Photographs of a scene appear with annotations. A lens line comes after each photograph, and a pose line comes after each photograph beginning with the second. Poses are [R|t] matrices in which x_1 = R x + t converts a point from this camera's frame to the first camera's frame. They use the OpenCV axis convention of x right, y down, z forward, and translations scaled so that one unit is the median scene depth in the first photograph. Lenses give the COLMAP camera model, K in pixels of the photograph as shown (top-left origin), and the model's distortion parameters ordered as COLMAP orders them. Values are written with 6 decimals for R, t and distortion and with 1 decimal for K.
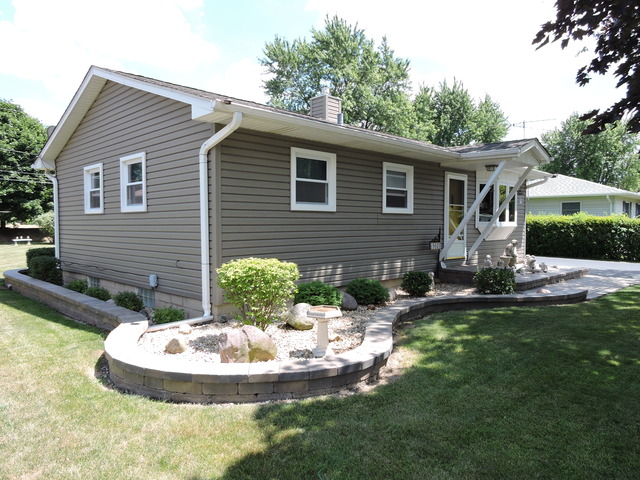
lens RADIAL K [[457.0, 0, 320.6], [0, 457.0, 239.4], [0, 0, 1]] dist [-0.003578, 0.002262]
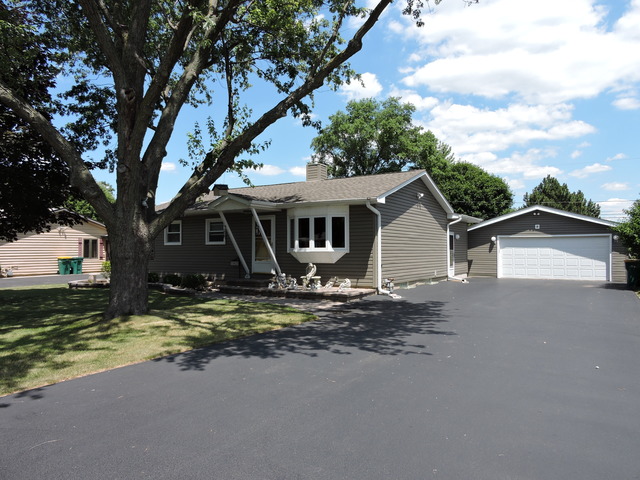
lens RADIAL K [[457.0, 0, 321.5], [0, 457.0, 240.2], [0, 0, 1]] dist [-0.003578, 0.002262]
pose [[0.238598, -0.043857, -0.970128, 2.197460], [-0.043956, 0.997468, -0.055904, 0.011608], [0.970123, 0.055982, 0.236066, 1.022083]]
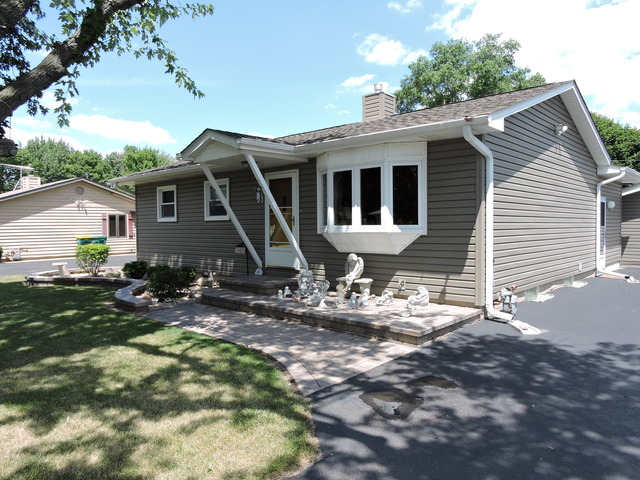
lens RADIAL K [[457.0, 0, 316.1], [0, 457.0, 239.5], [0, 0, 1]] dist [-0.003578, 0.002262]
pose [[0.047821, 0.008640, -0.998819, 1.464654], [-0.044541, 0.998986, 0.006509, -0.027085], [0.997862, 0.044177, 0.048157, 1.262677]]
